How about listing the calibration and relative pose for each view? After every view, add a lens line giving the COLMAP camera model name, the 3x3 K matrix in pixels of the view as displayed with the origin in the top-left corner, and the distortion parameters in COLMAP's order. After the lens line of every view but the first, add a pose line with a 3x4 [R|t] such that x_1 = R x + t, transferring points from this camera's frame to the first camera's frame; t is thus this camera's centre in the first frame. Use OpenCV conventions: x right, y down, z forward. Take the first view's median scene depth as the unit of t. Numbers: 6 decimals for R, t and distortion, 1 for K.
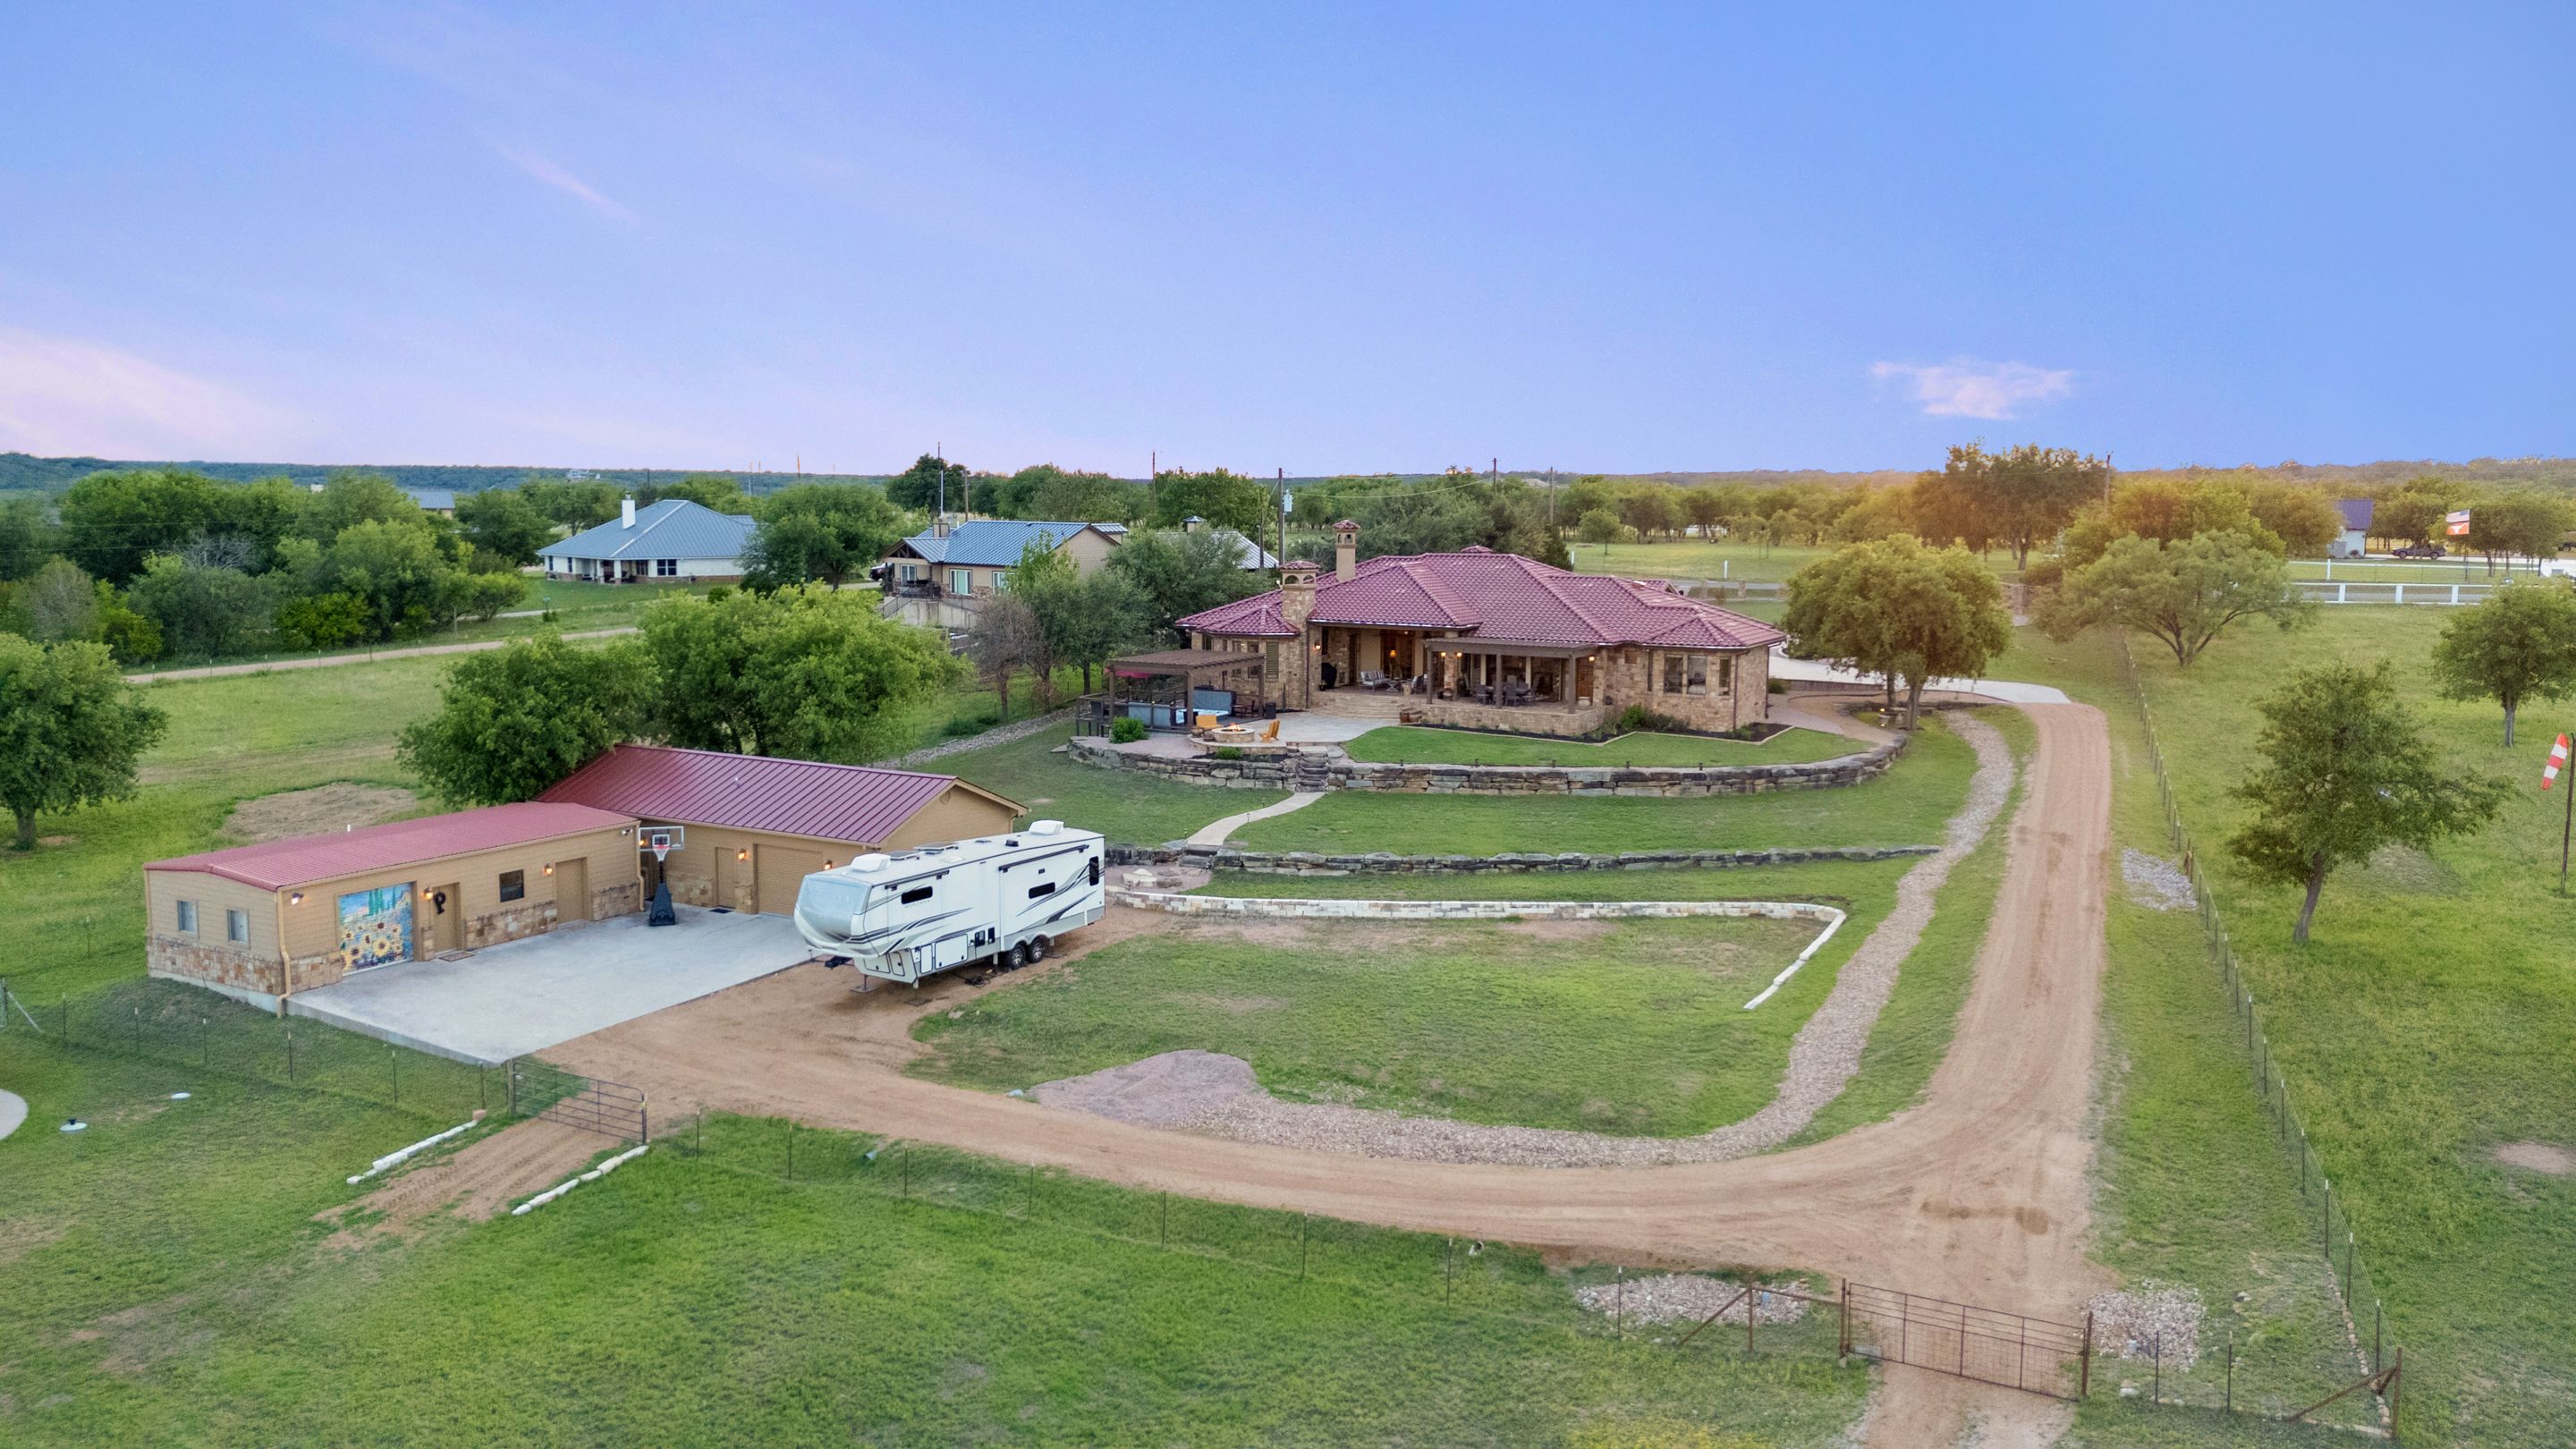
lens RADIAL K [[1872.8, 0, 1288.0], [0, 1872.8, 724.5], [0, 0, 1]] dist [0.047059, -0.004323]
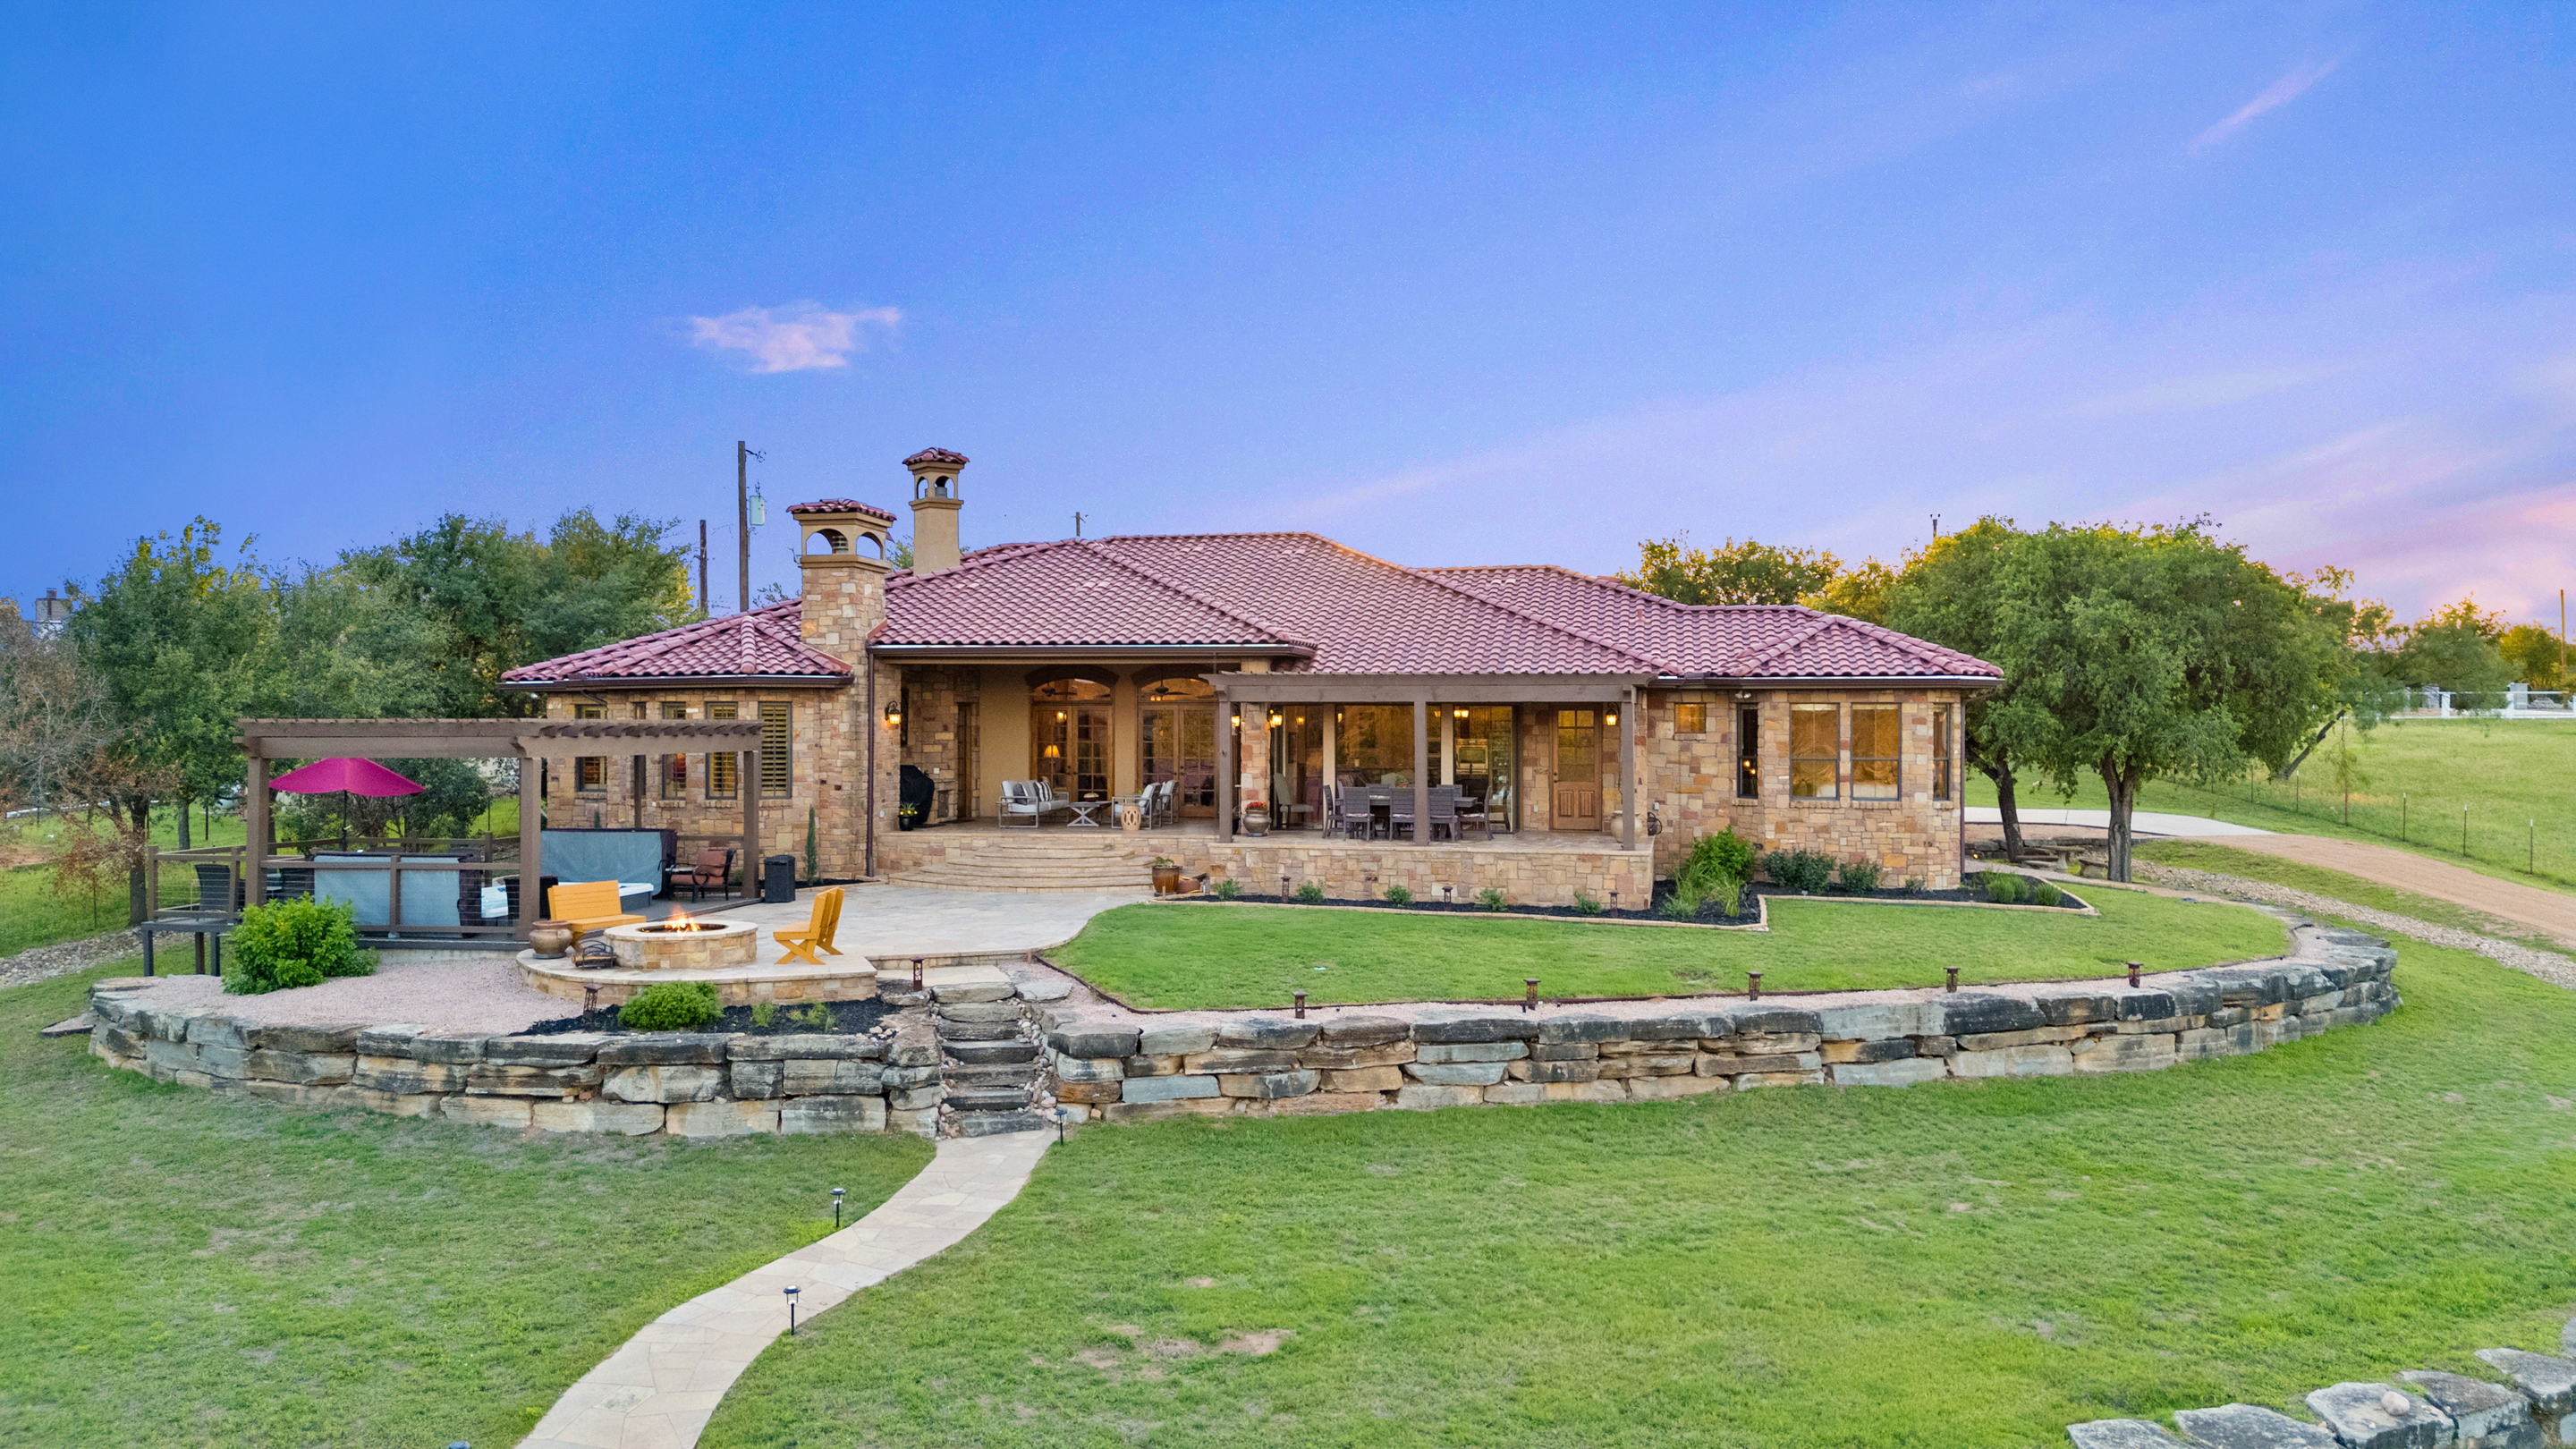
lens RADIAL K [[1872.8, 0, 1288.0], [0, 1872.8, 724.5], [0, 0, 1]] dist [0.047059, -0.004323]
pose [[0.952402, -0.006096, 0.304785, -0.027831], [0.042948, 0.992511, -0.114356, 0.009232], [-0.301806, 0.122003, 0.945531, 0.665261]]
